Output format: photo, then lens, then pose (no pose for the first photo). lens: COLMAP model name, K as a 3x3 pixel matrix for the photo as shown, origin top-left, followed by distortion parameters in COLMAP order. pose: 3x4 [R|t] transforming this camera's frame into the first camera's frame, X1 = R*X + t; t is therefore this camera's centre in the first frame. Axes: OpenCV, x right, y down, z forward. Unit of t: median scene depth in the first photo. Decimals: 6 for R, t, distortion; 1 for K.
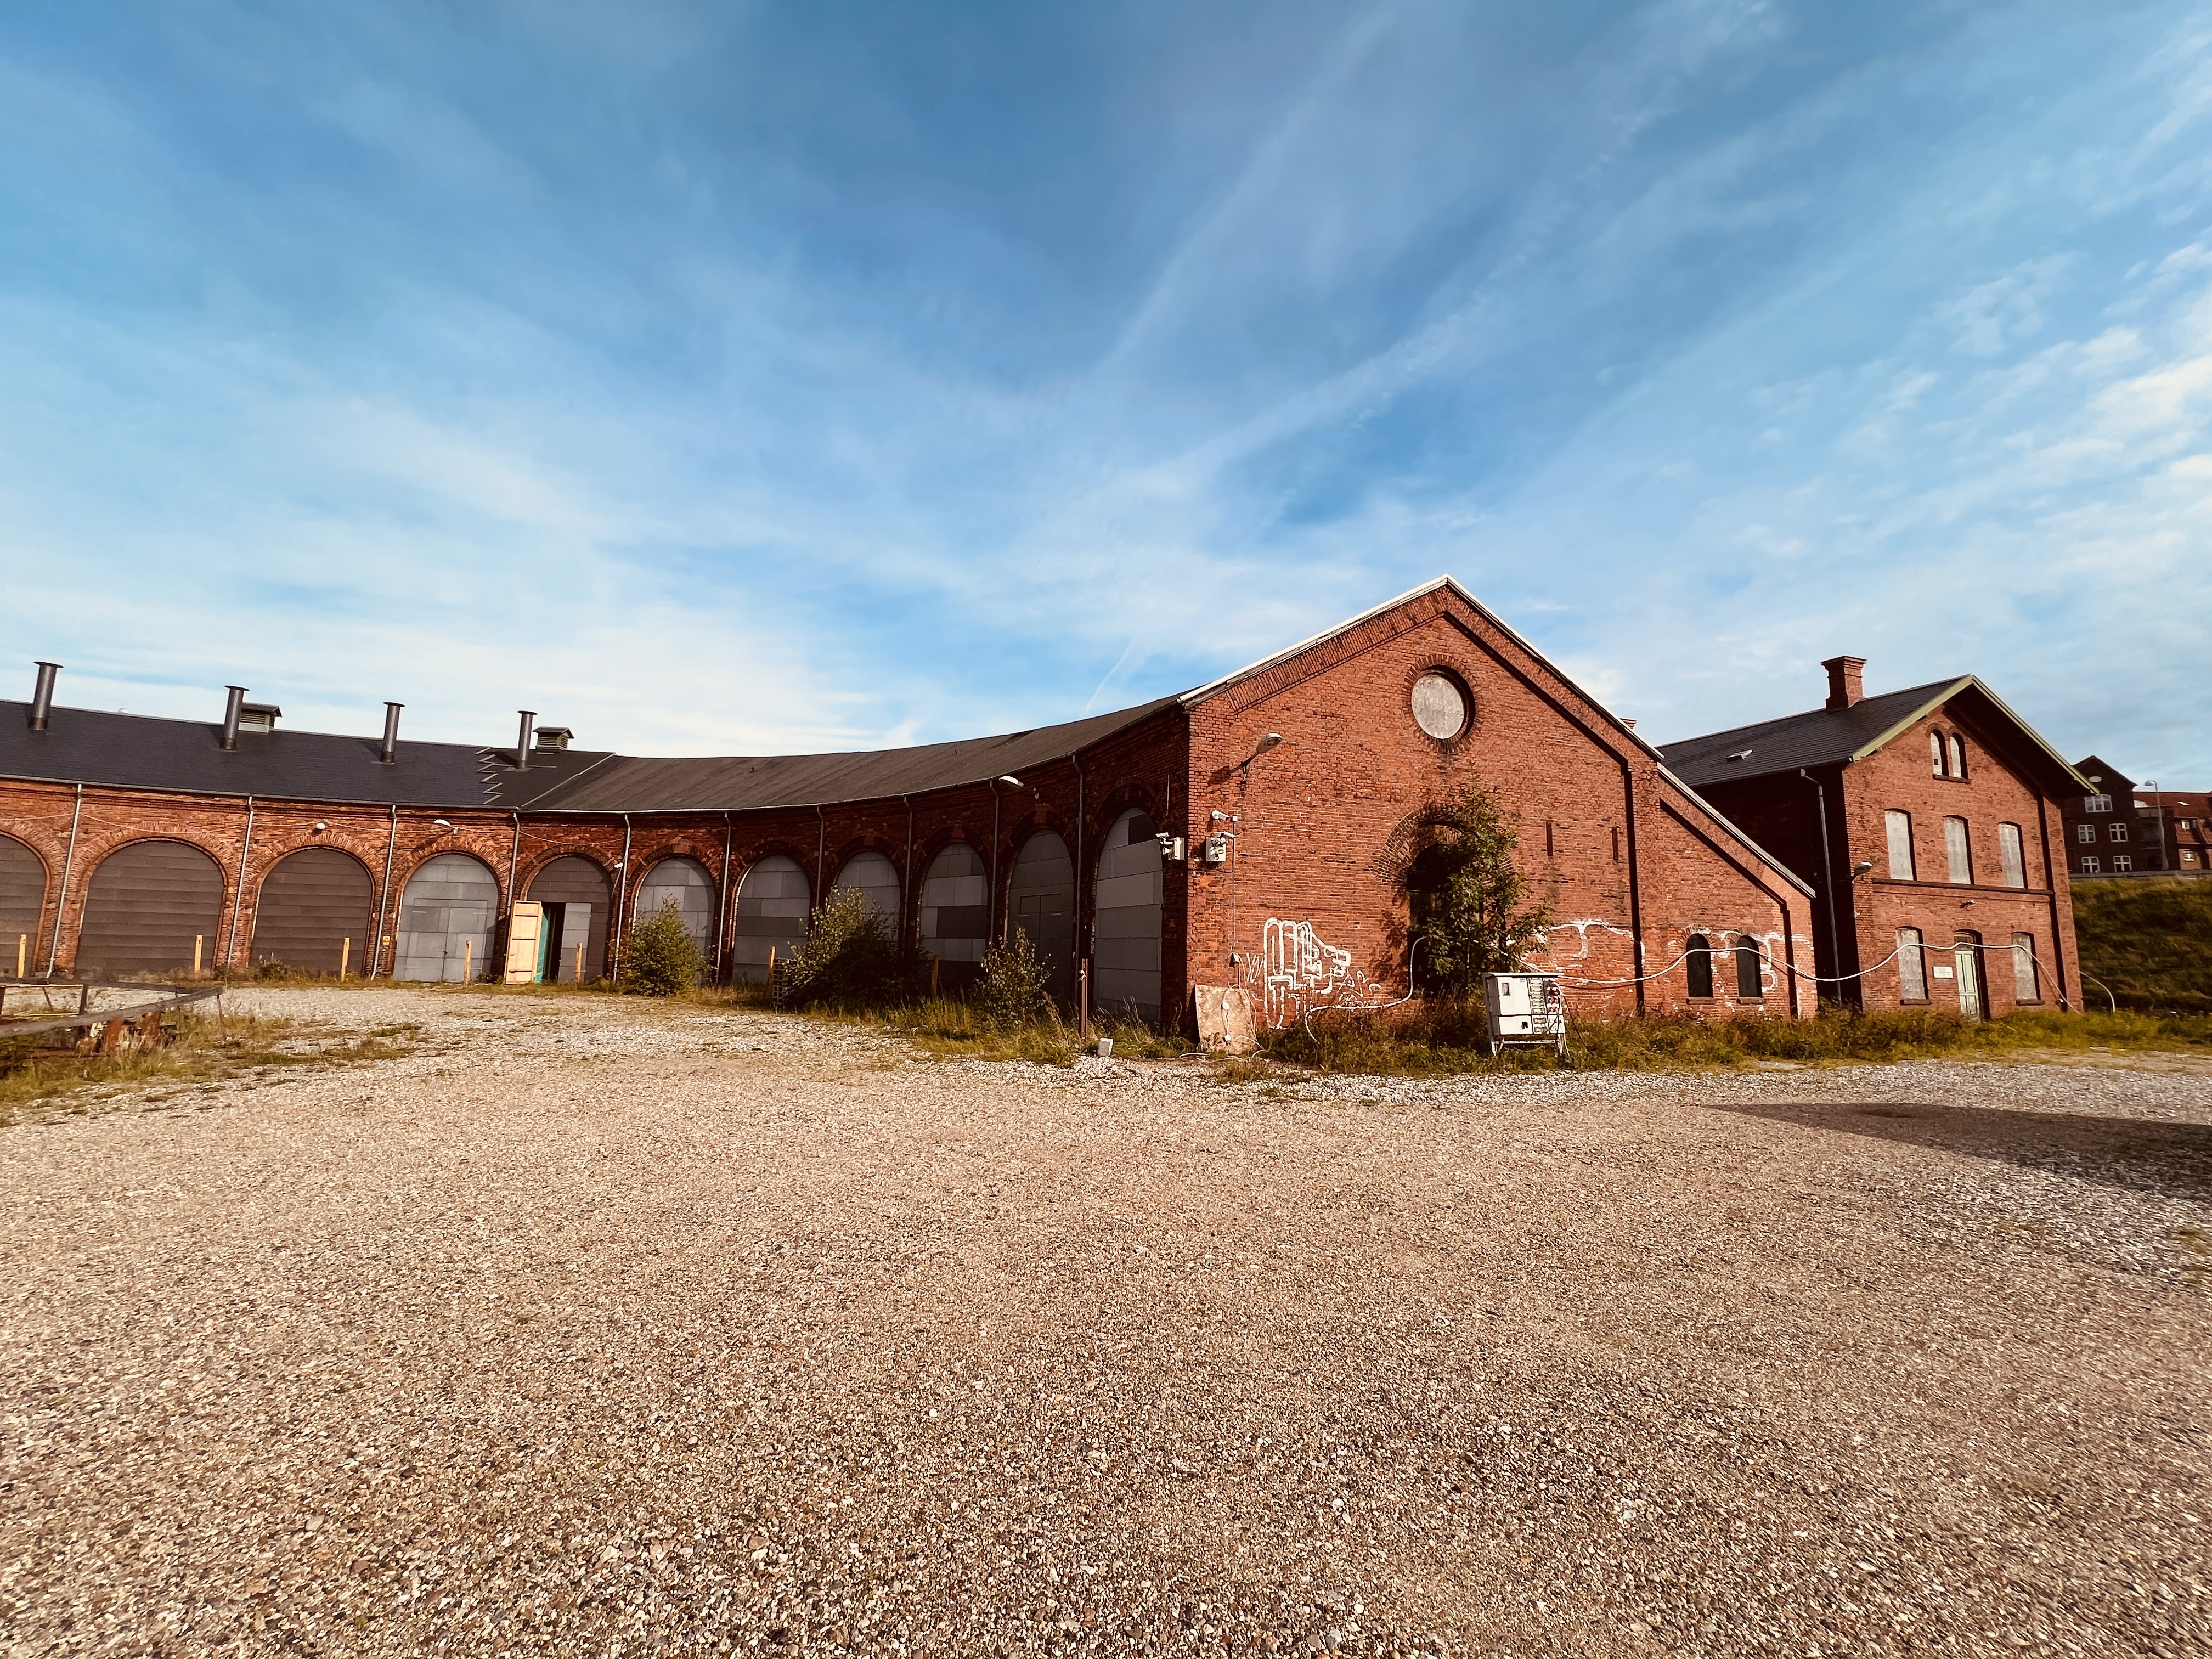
lens RADIAL K [[787.6, 0, 1056.2], [0, 787.6, 833.2], [0, 0, 1]] dist [0.002188, 0.000174]
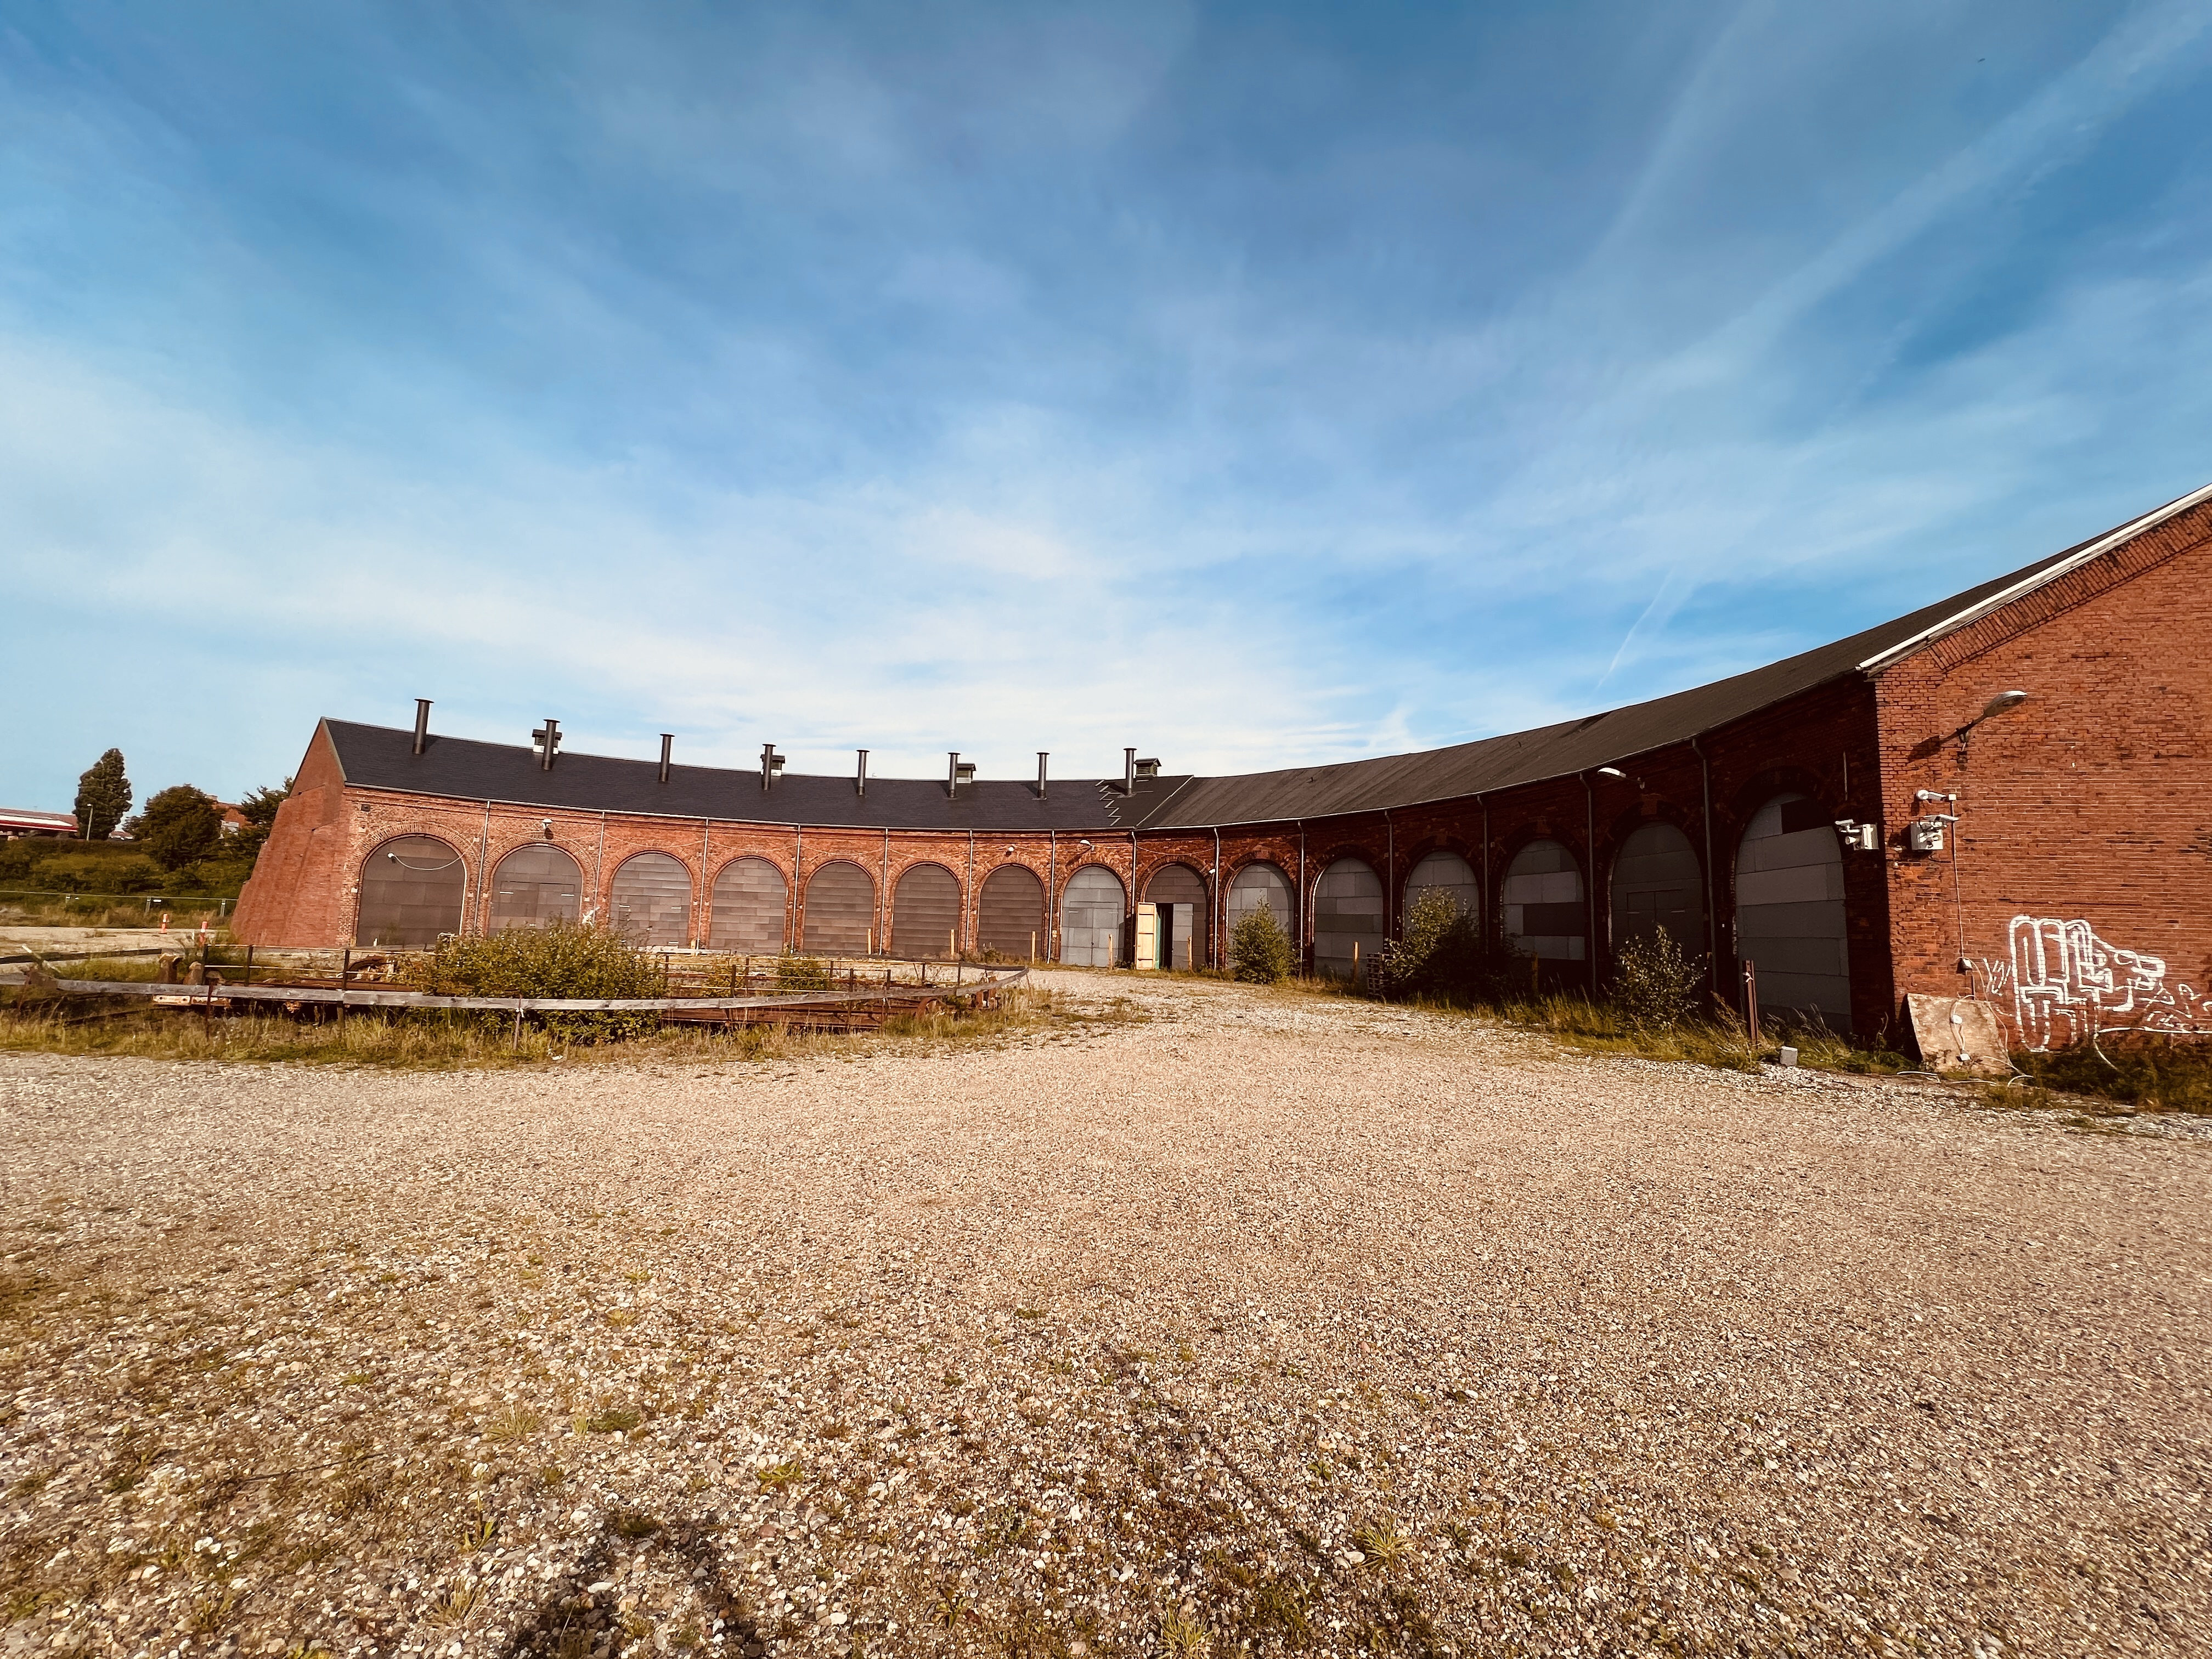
lens RADIAL K [[812.8, 0, 1116.5], [0, 812.8, 832.1], [0, 0, 1]] dist [0.013362, -0.002080]
pose [[0.885758, -0.052343, -0.461186, -0.128517], [0.058218, 0.998303, -0.001489, -0.025938], [0.460481, -0.025530, 0.887302, -0.153097]]
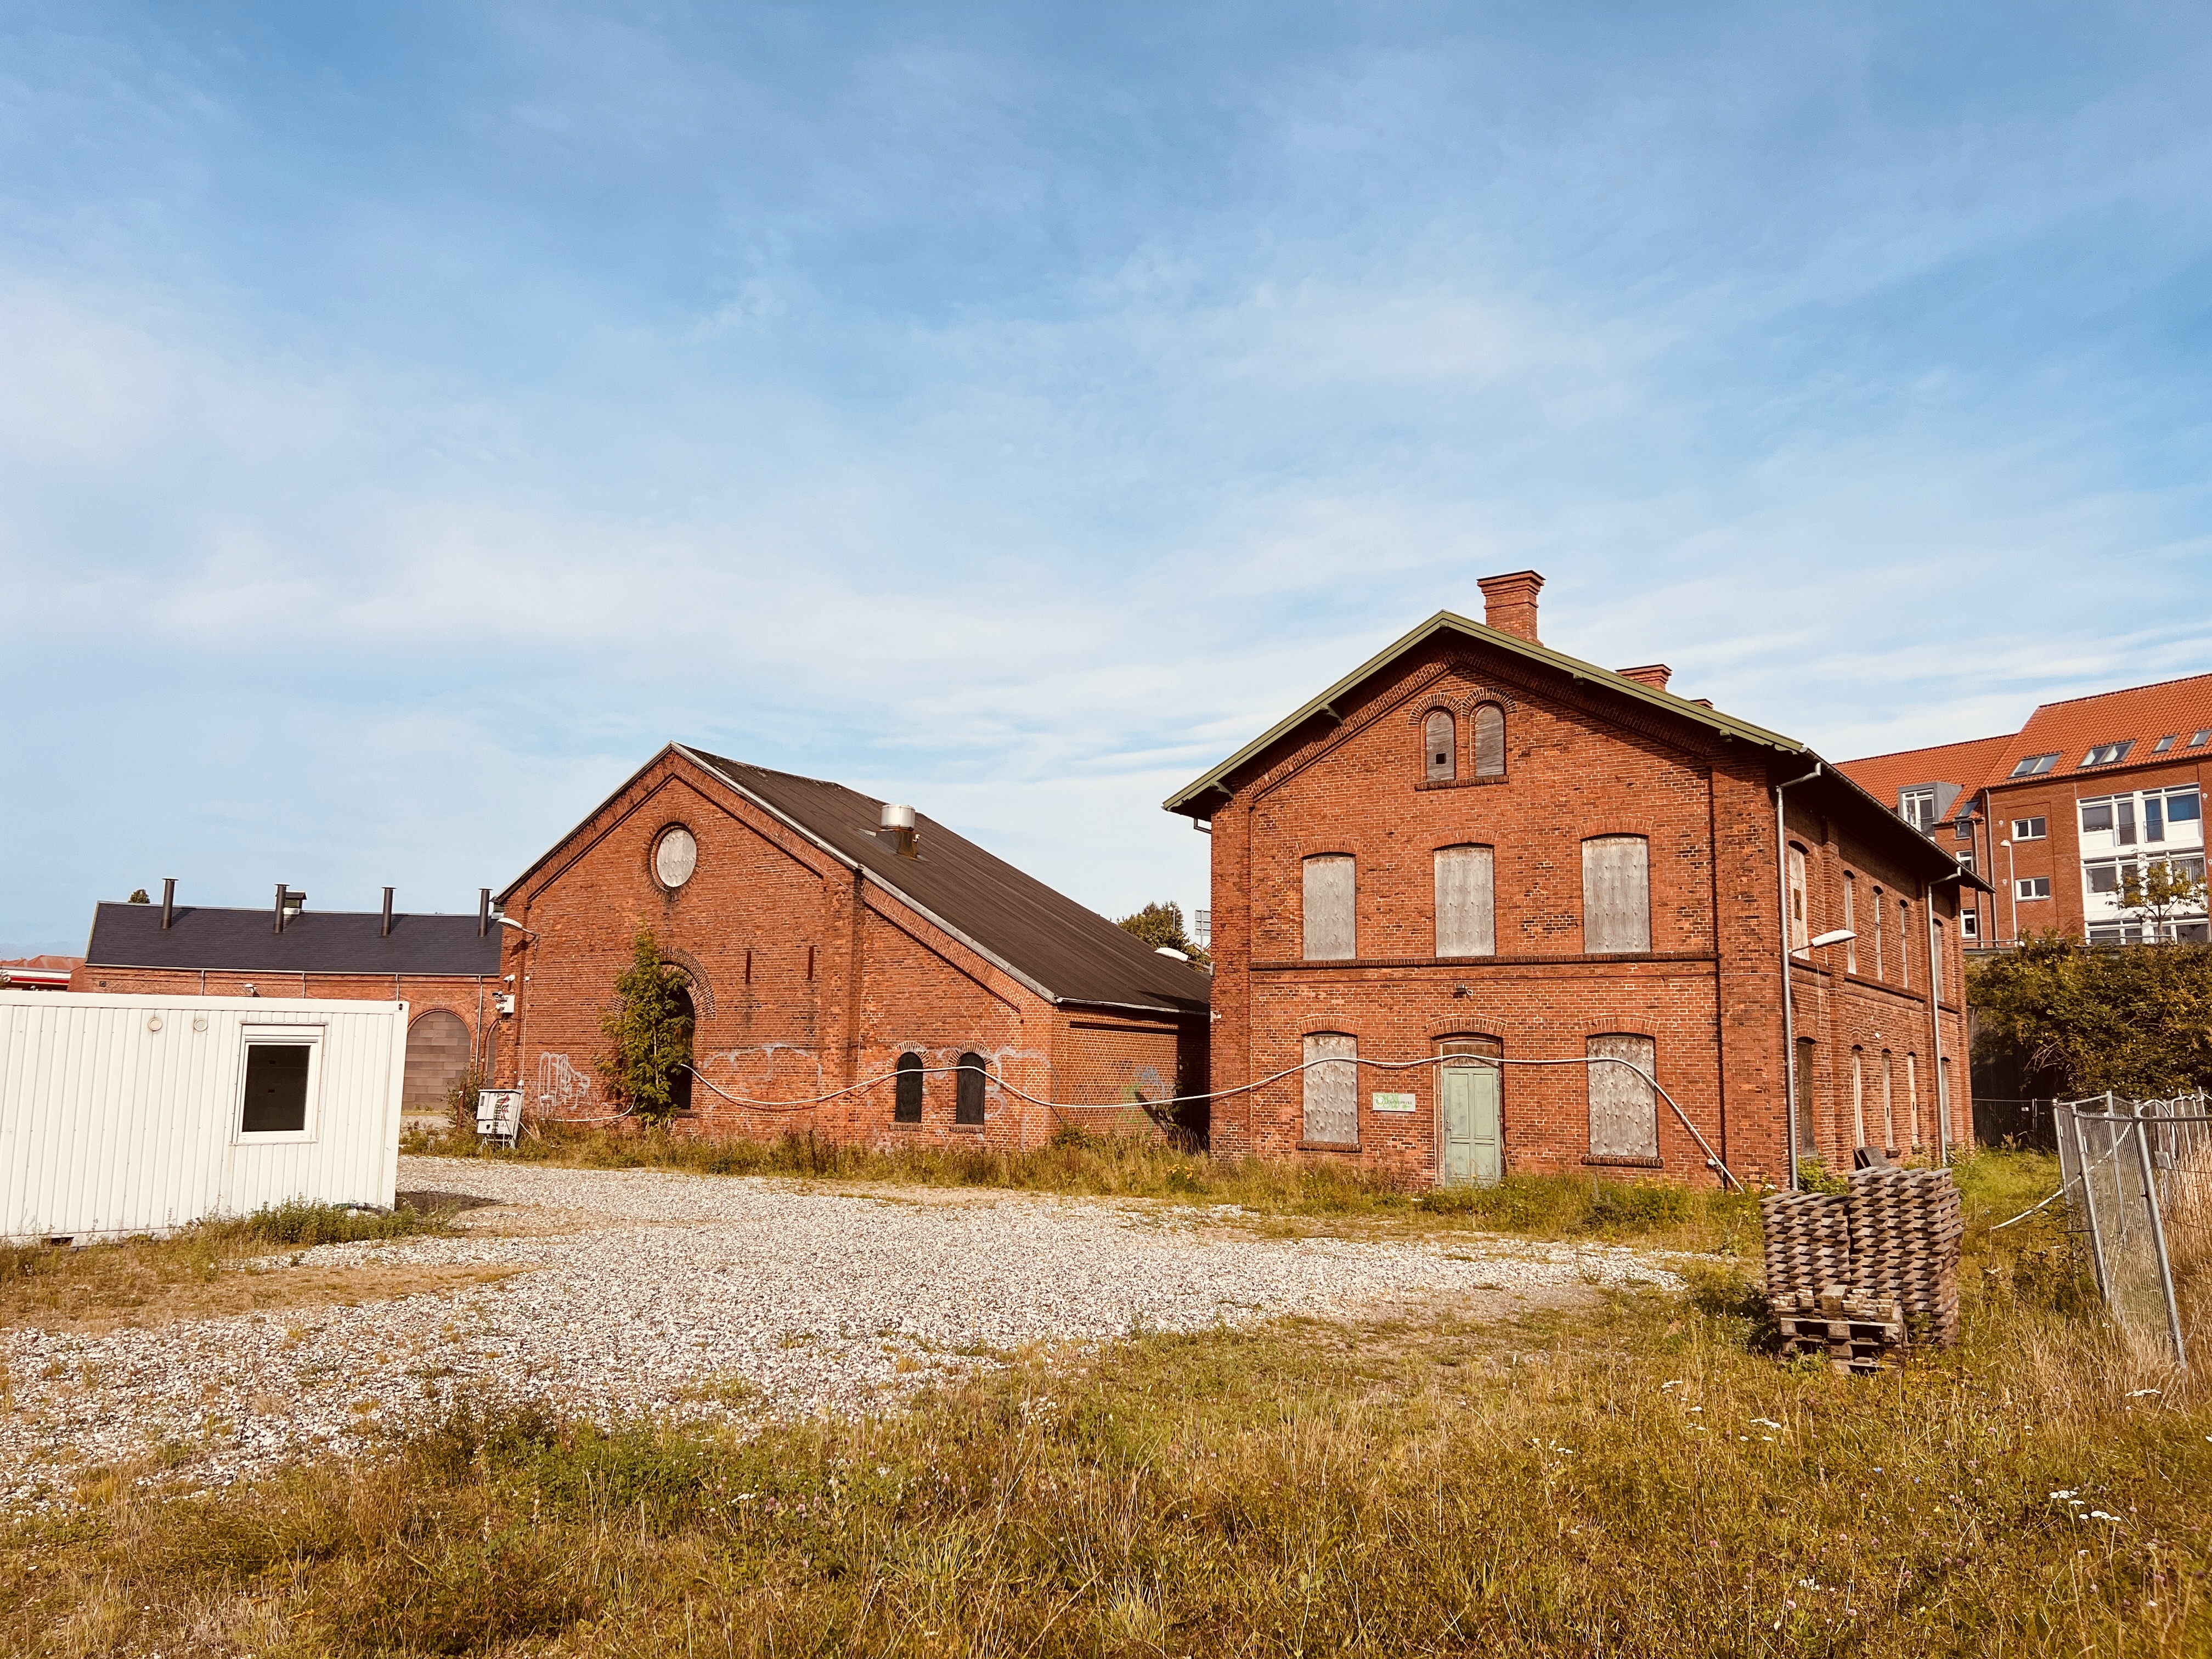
lens RADIAL K [[1665.5, 0, 1094.7], [0, 1665.5, 820.2], [0, 0, 1]] dist [0.168284, -0.355961]
pose [[0.608310, -0.132477, -0.782565, 2.532528], [0.107760, 0.990627, -0.083934, 0.048764], [0.786350, -0.033271, 0.616885, -0.012501]]
